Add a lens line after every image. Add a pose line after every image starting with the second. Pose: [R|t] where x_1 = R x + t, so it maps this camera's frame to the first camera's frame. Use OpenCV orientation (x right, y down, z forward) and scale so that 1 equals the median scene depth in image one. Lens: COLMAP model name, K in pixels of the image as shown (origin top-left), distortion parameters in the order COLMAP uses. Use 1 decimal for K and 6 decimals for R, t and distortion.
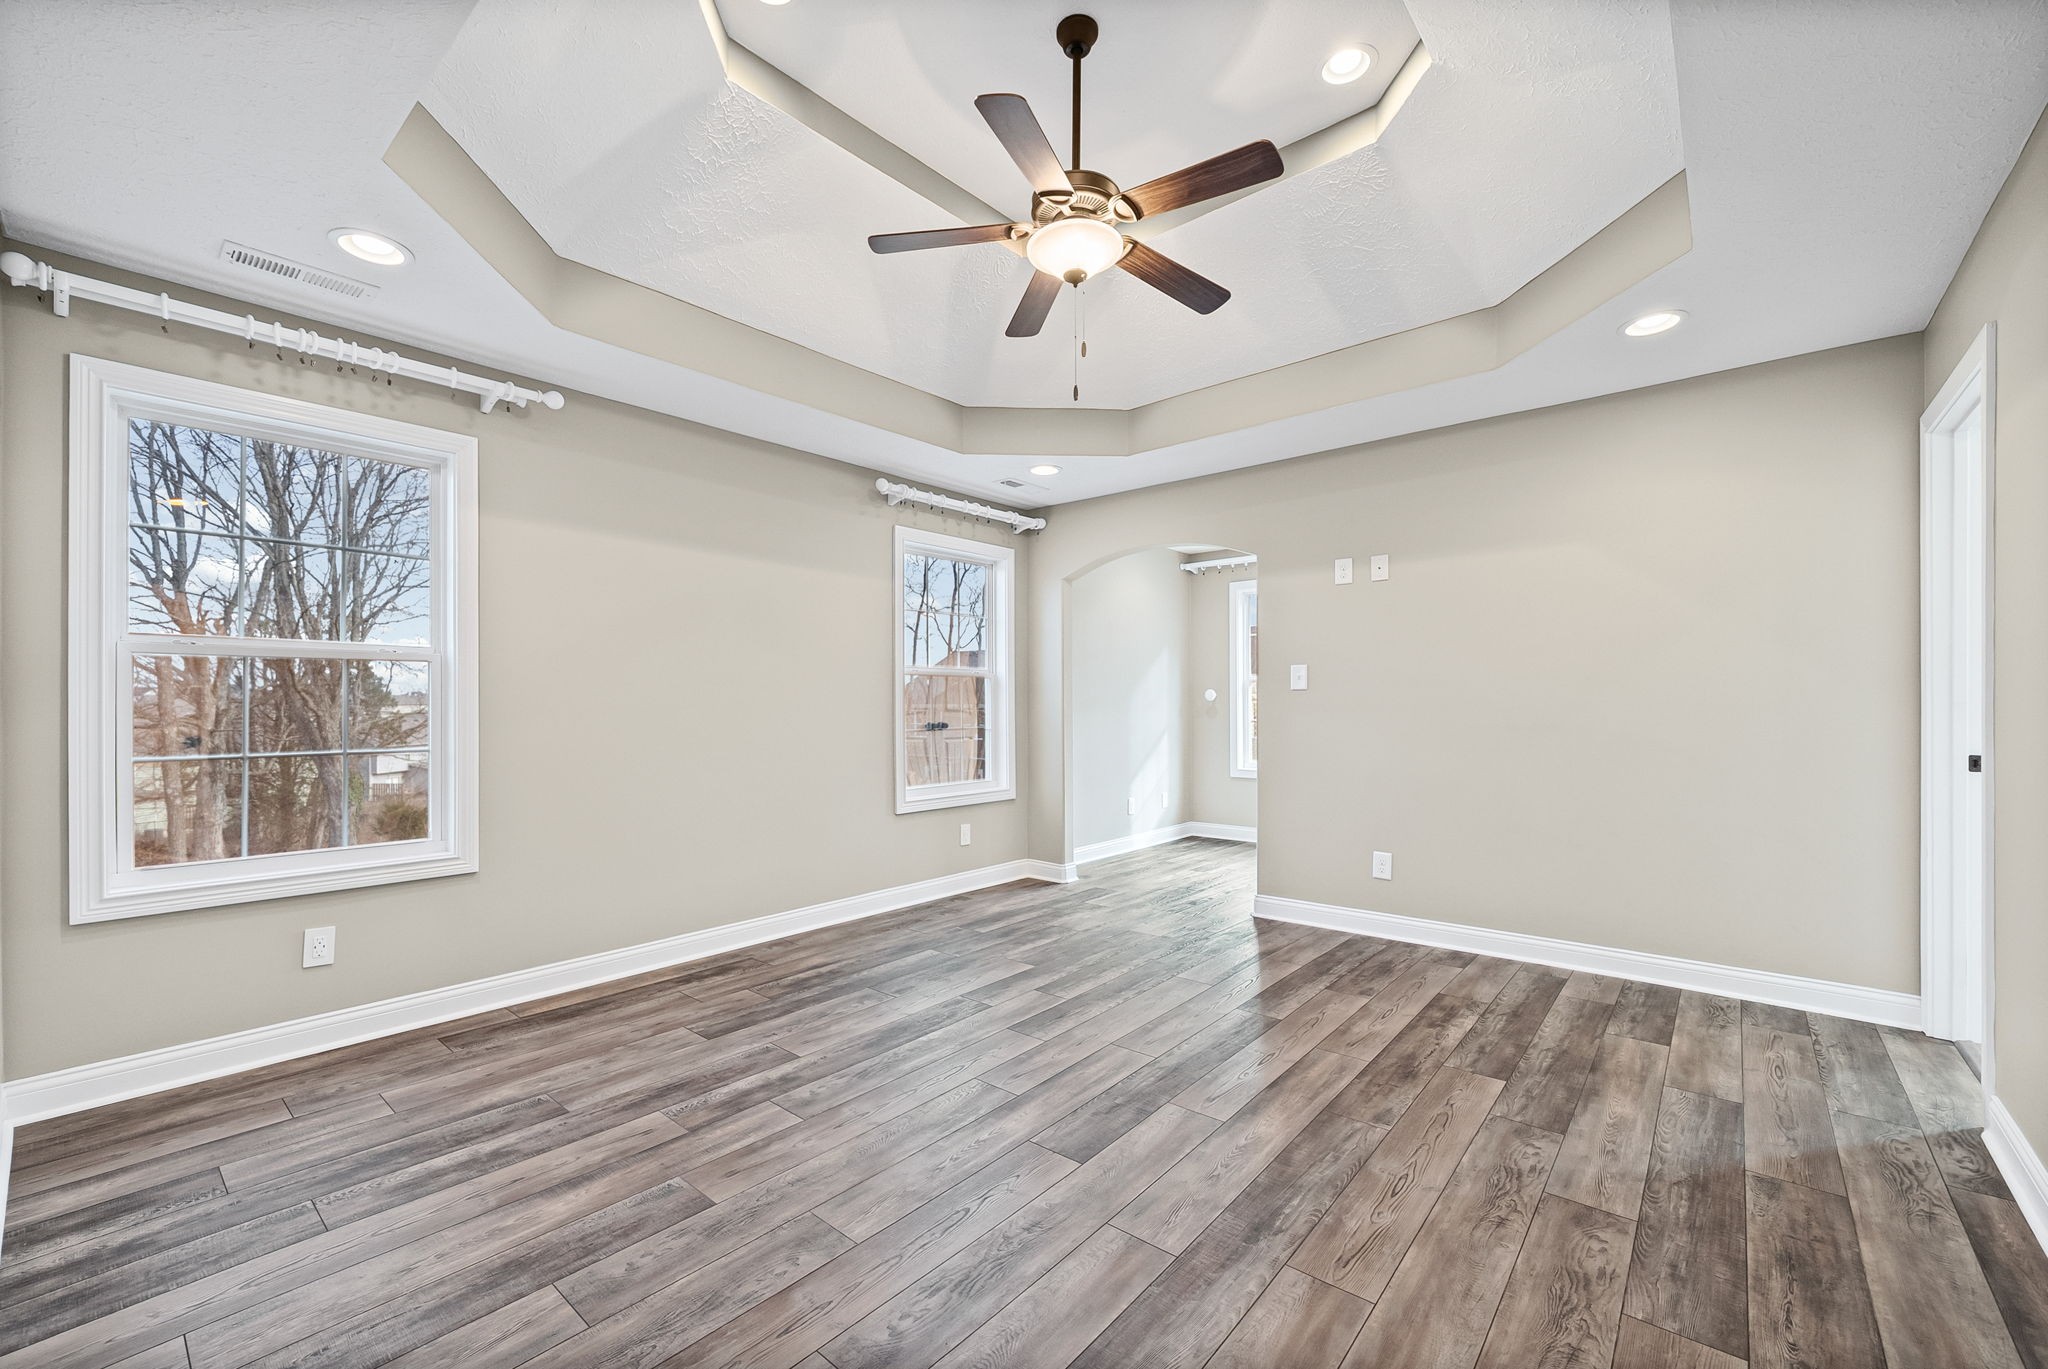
lens RADIAL K [[830.2, 0, 1028.3], [0, 830.2, 696.5], [0, 0, 1]] dist [-0.005713, 0.000680]
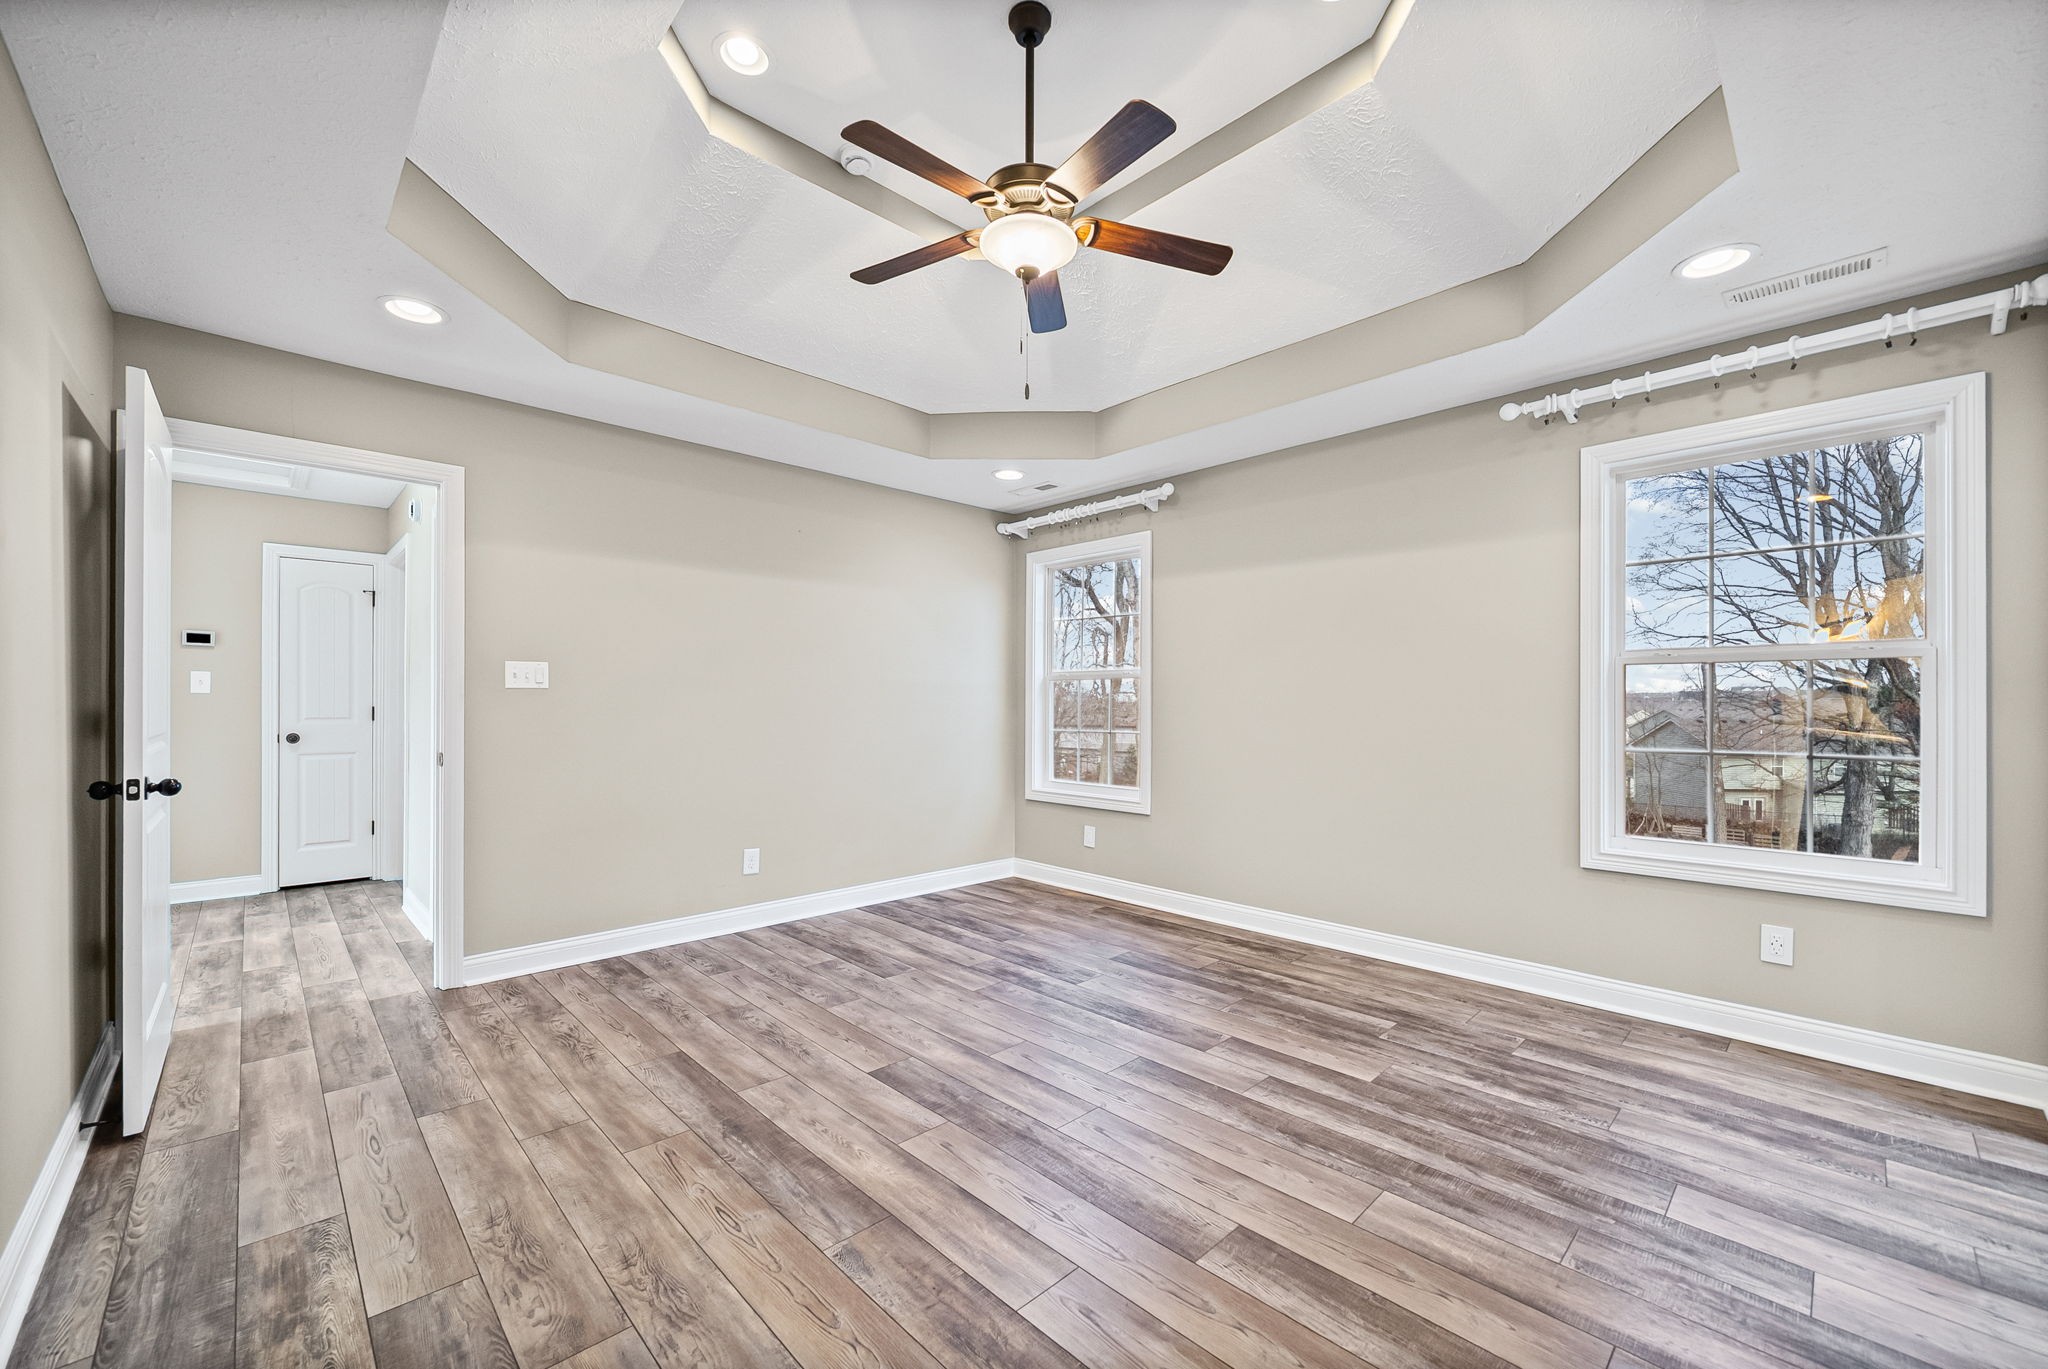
lens RADIAL K [[830.2, 0, 1027.5], [0, 830.2, 703.7], [0, 0, 1]] dist [-0.005713, 0.000680]
pose [[-0.107548, 0.004475, -0.994190, 1.075366], [0.008371, 0.999959, 0.003595, -0.001116], [0.994165, -0.007936, -0.107581, 1.150990]]
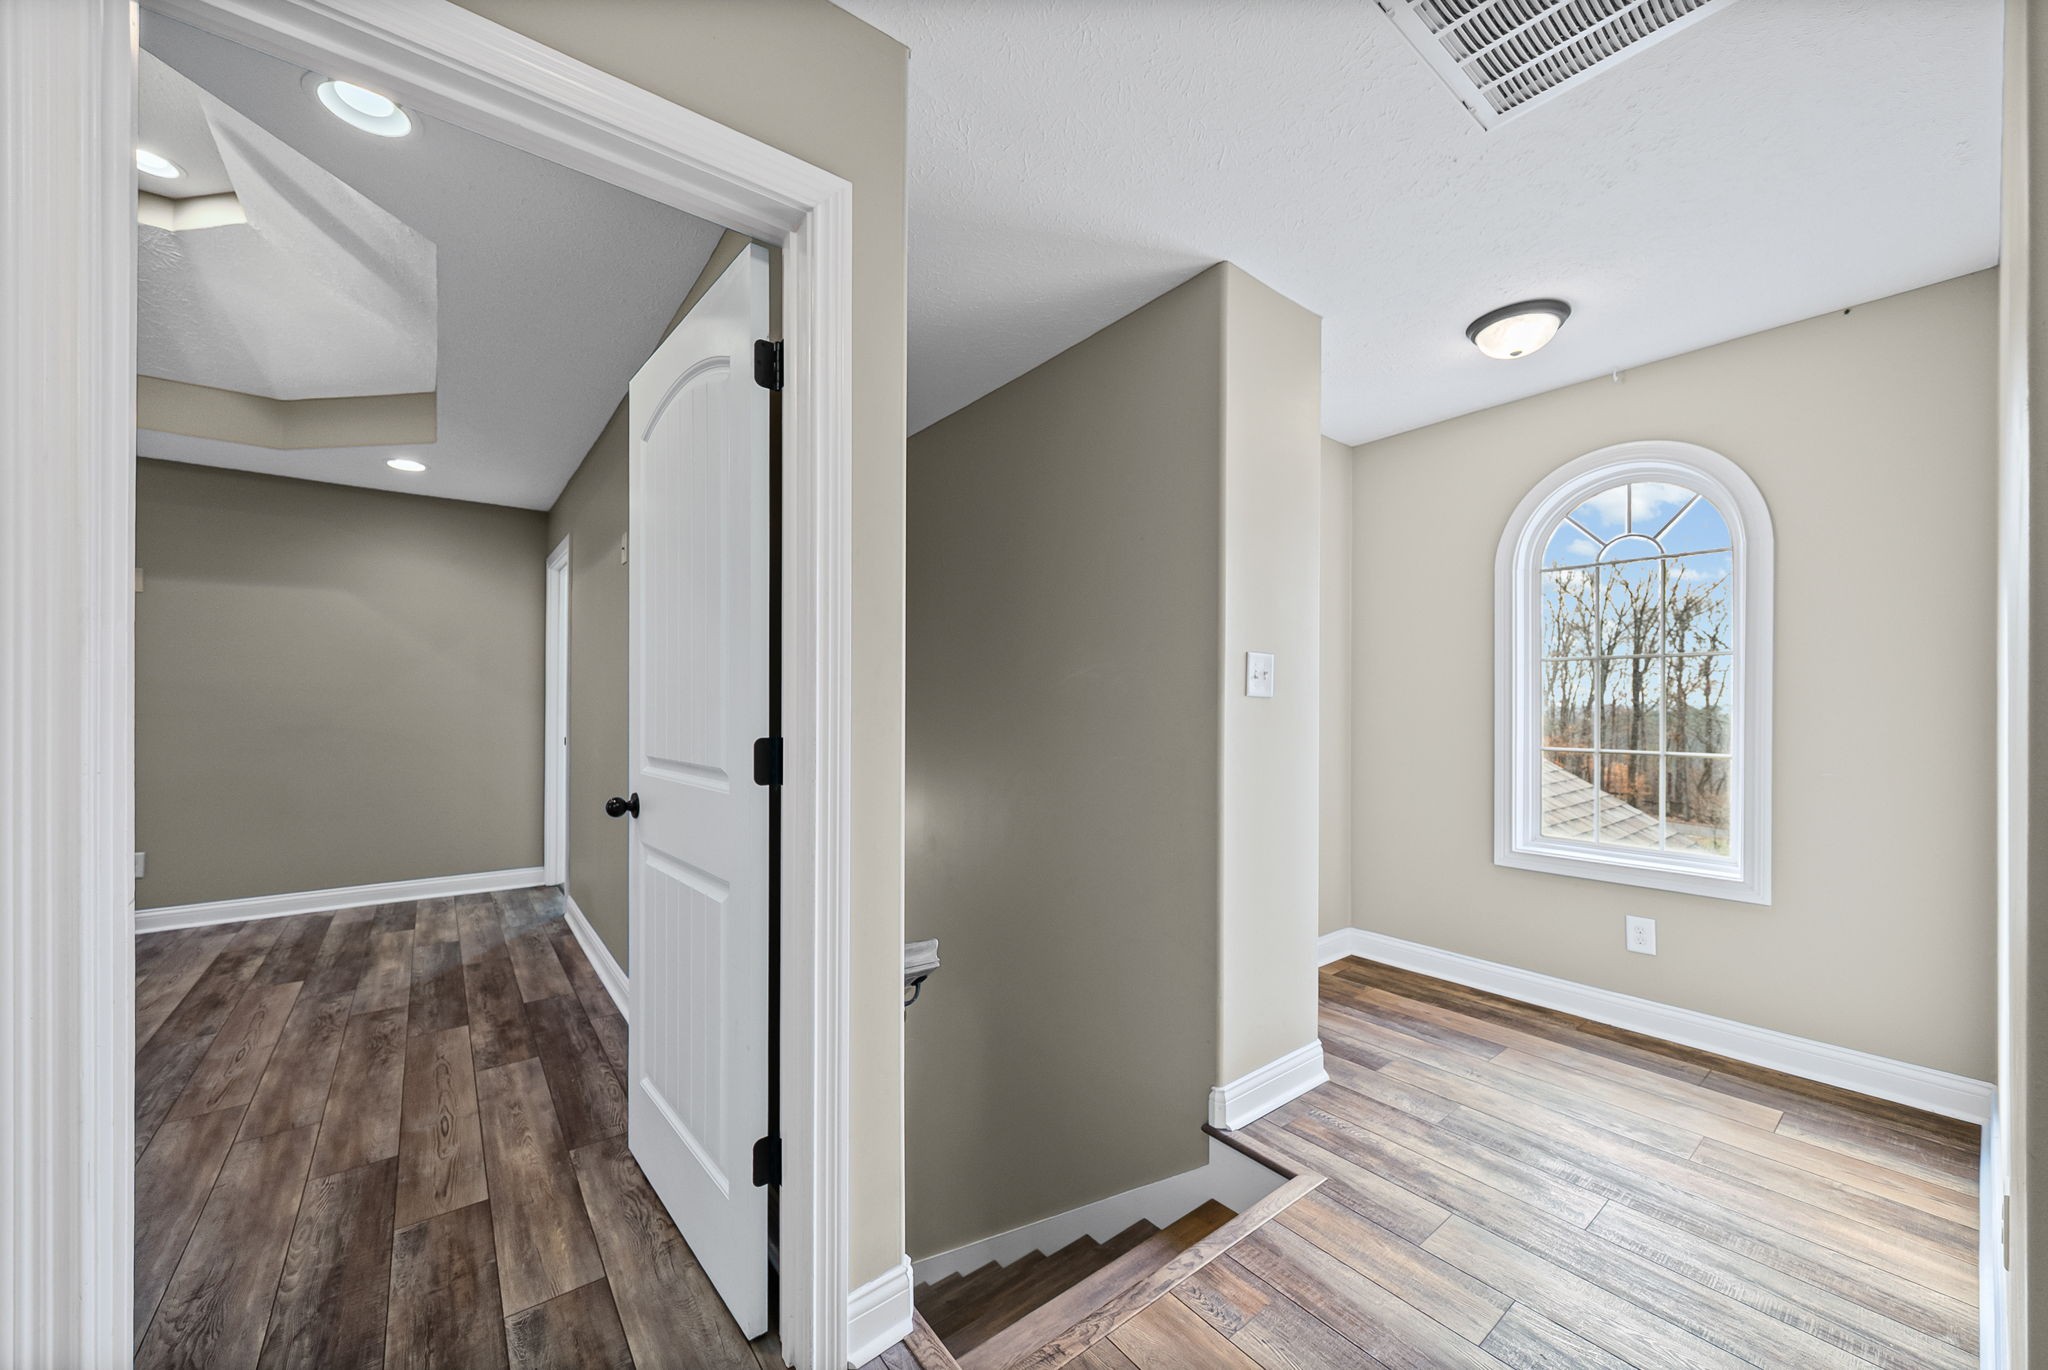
lens RADIAL K [[742.2, 0, 981.3], [0, 742.2, 711.2], [0, 0, 1]] dist [-0.000383, 0.000204]
pose [[0.226670, -0.006213, 0.973952, -0.394496], [-0.013478, 0.999864, 0.009515, -0.021021], [-0.973878, -0.015284, 0.226556, -0.407488]]
